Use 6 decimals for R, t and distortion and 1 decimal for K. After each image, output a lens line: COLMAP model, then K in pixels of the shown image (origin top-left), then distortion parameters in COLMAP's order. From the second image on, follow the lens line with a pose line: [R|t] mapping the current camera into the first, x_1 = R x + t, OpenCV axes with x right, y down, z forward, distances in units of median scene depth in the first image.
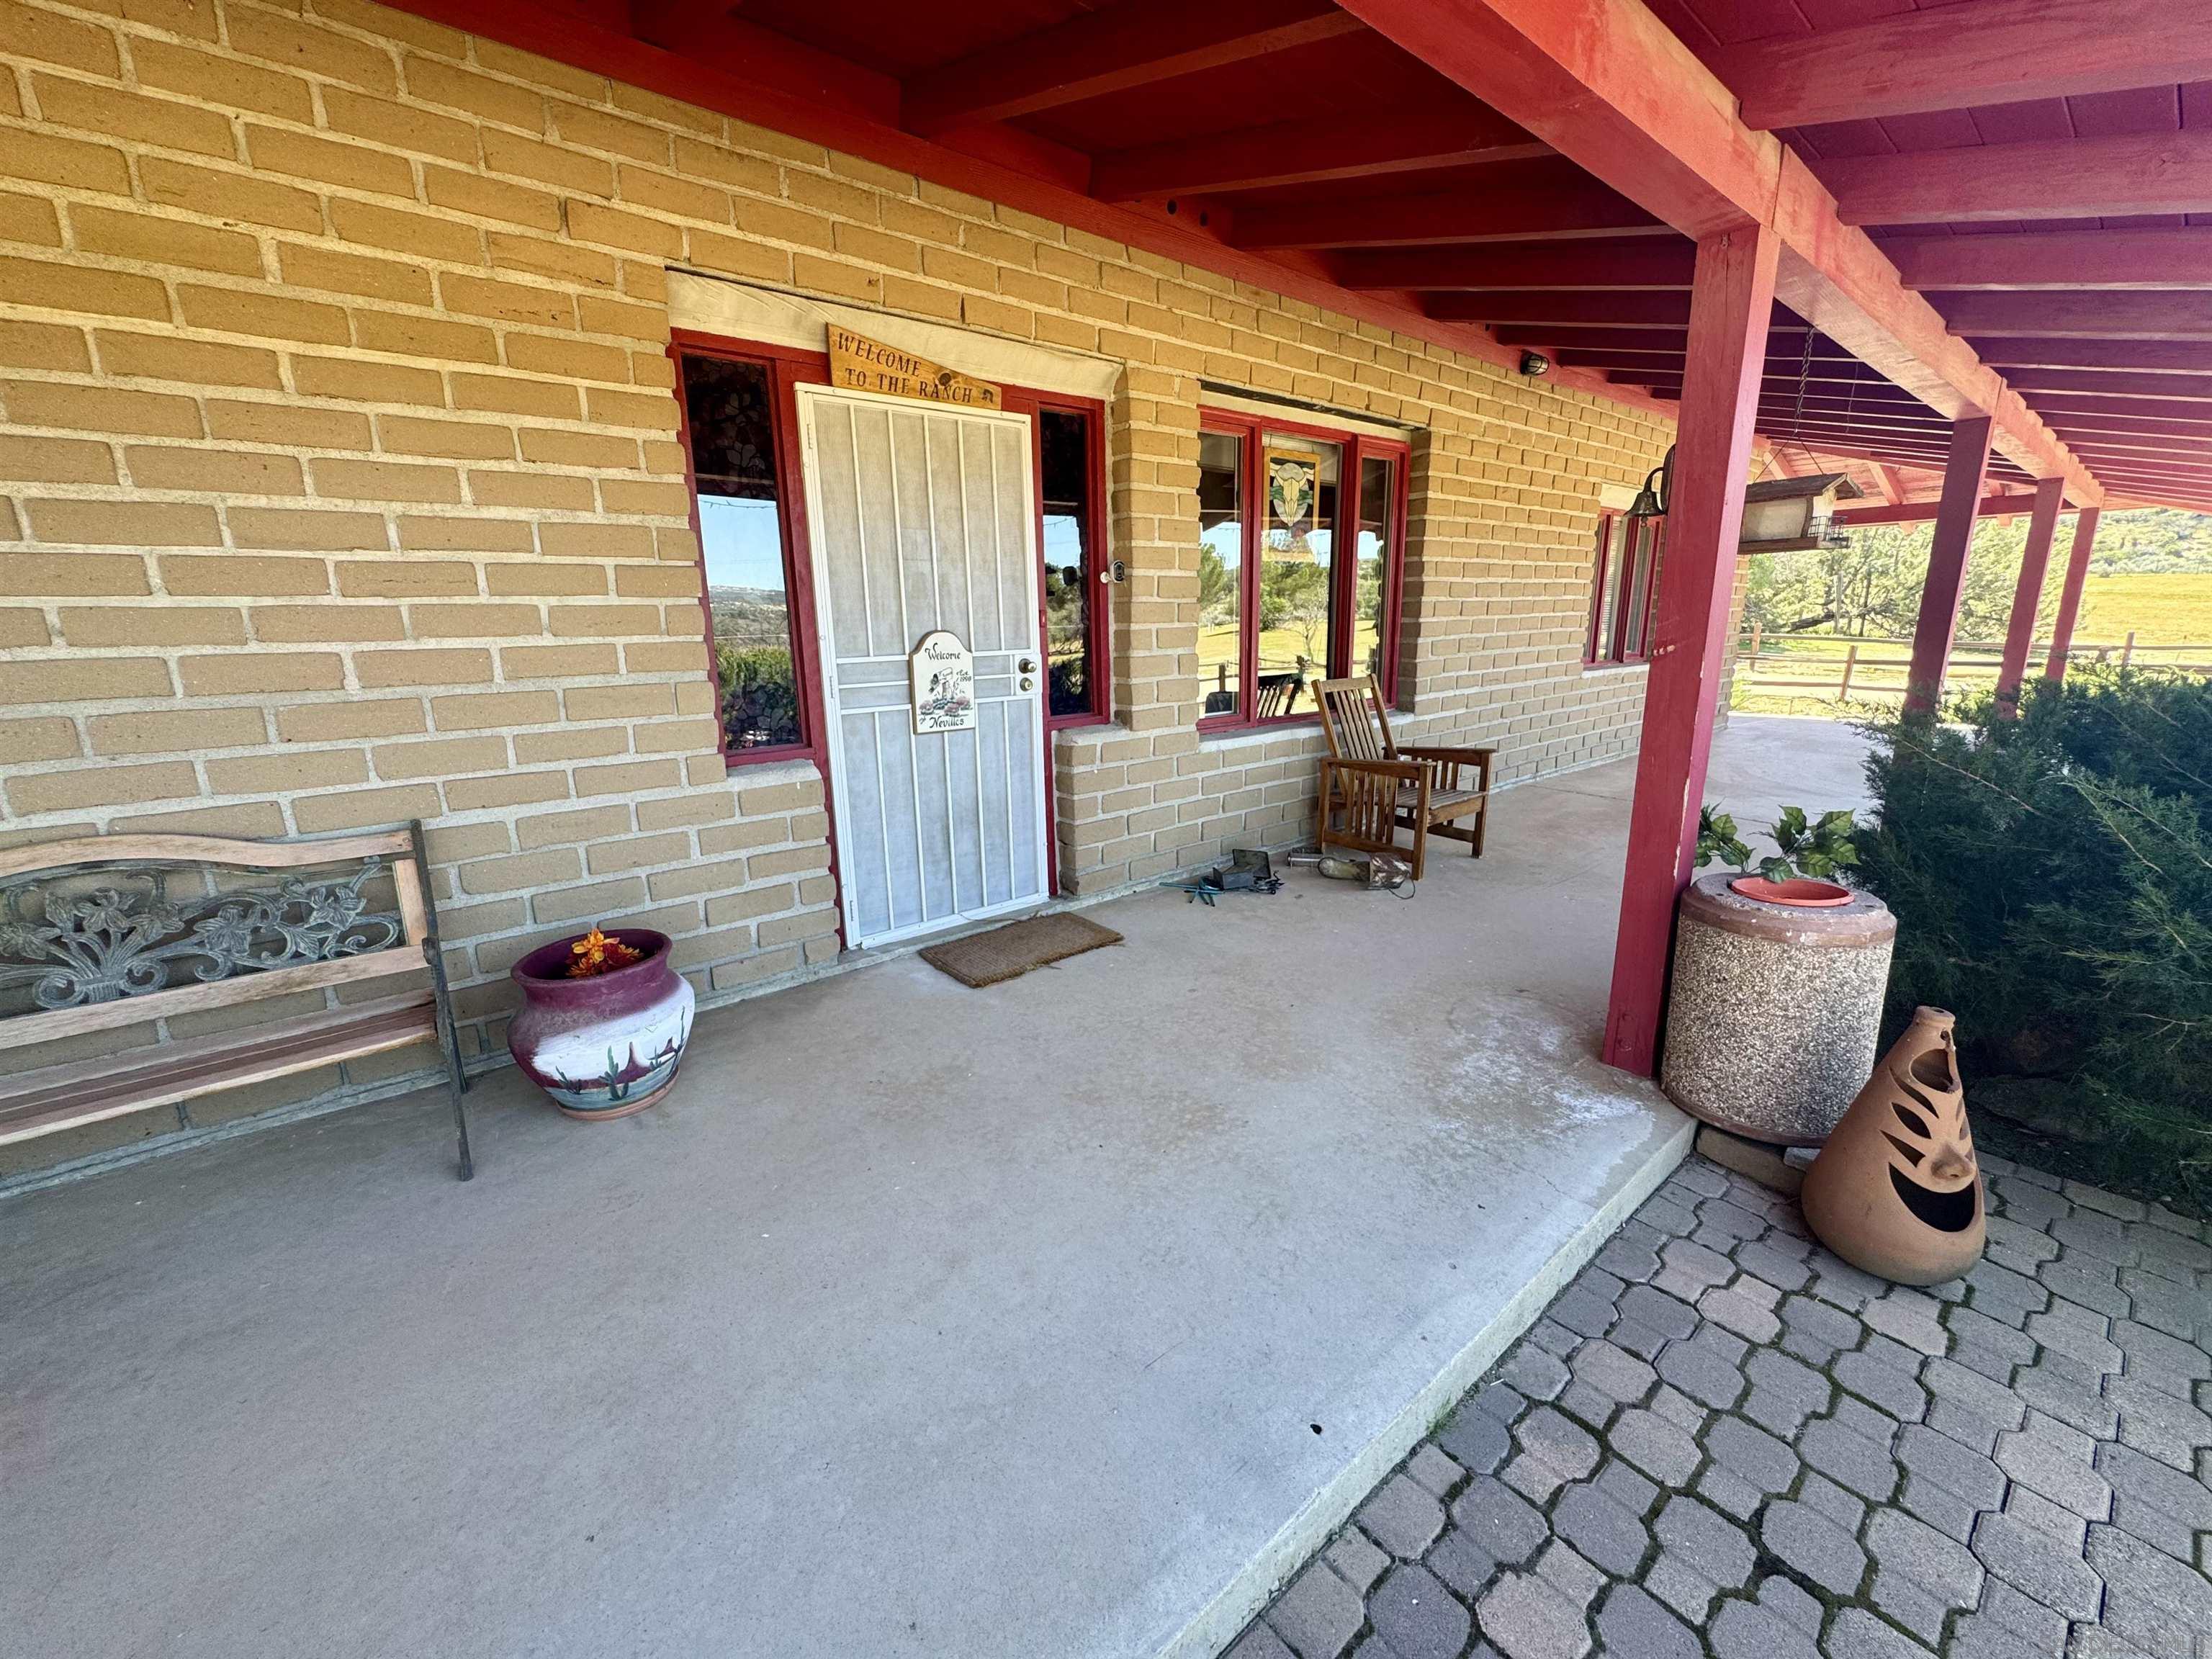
lens RADIAL K [[887.3, 0, 1111.0], [0, 887.3, 831.9], [0, 0, 1]] dist [-0.004047, 0.000978]
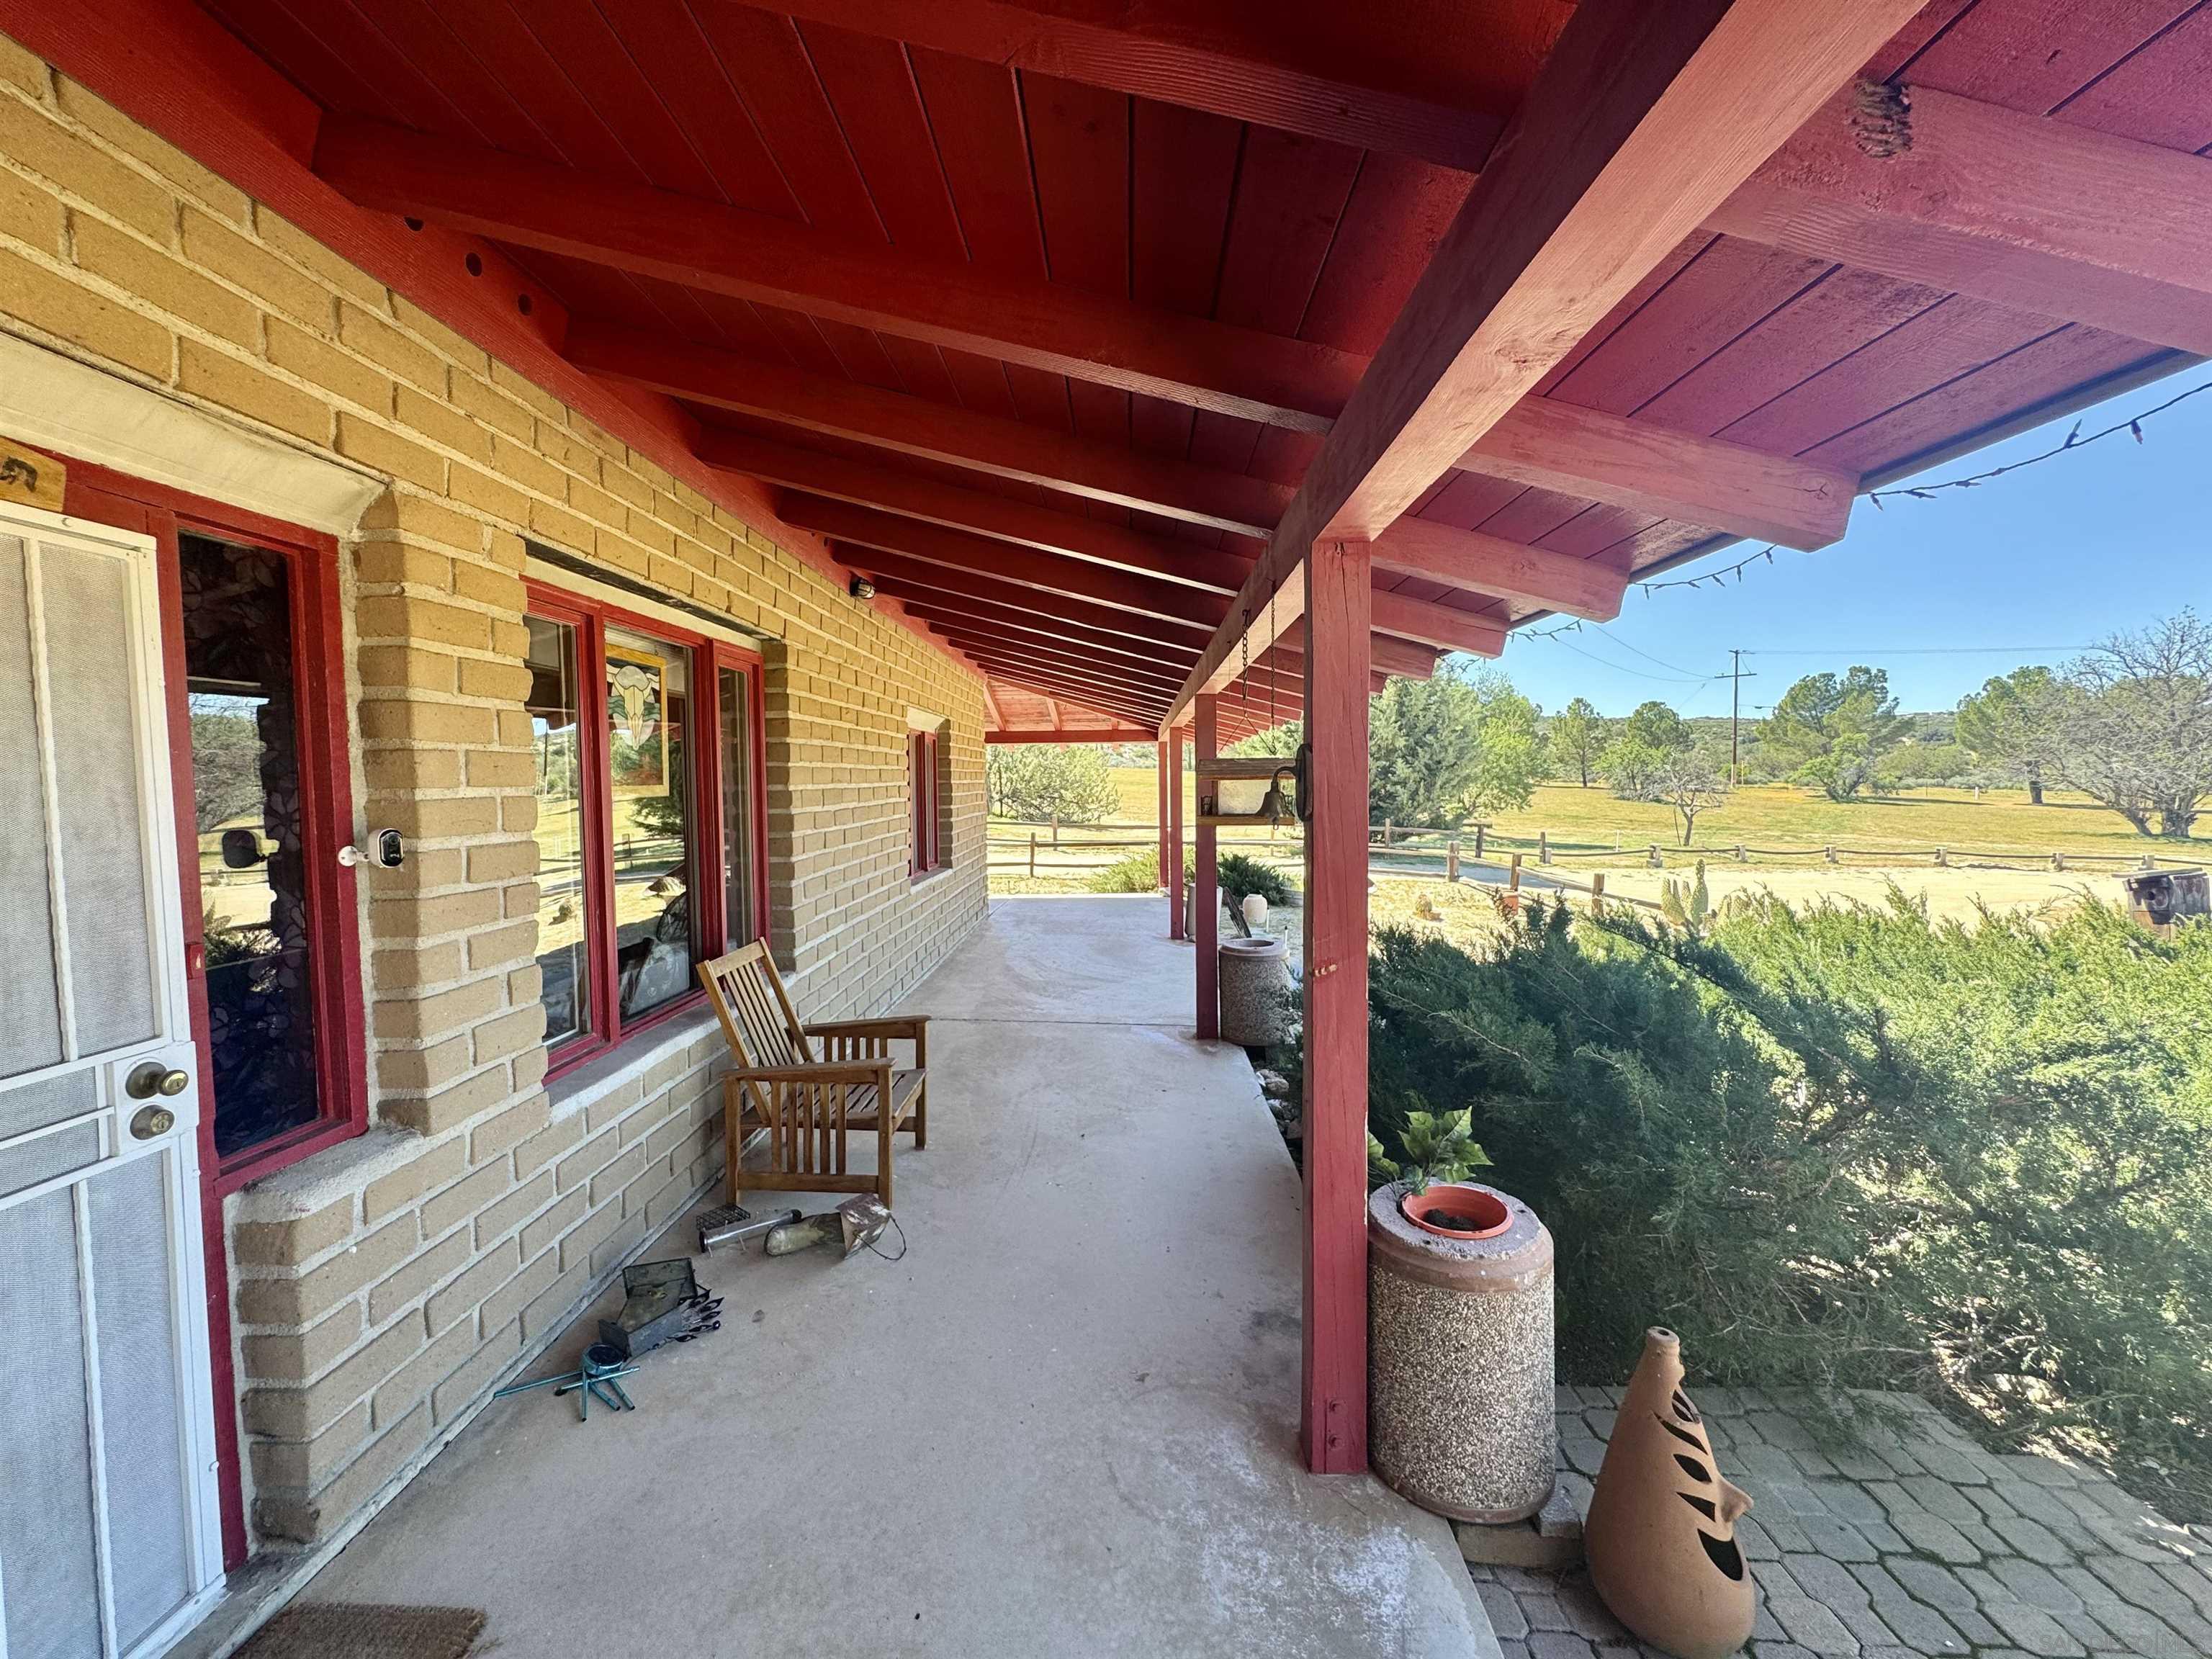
lens RADIAL K [[887.3, 0, 1105.5], [0, 887.3, 827.7], [0, 0, 1]] dist [-0.004047, 0.000978]
pose [[0.663369, -0.026536, 0.747822, -0.099867], [0.171991, 0.978022, -0.117863, -0.165888], [-0.728259, 0.206806, 0.653353, 0.336576]]
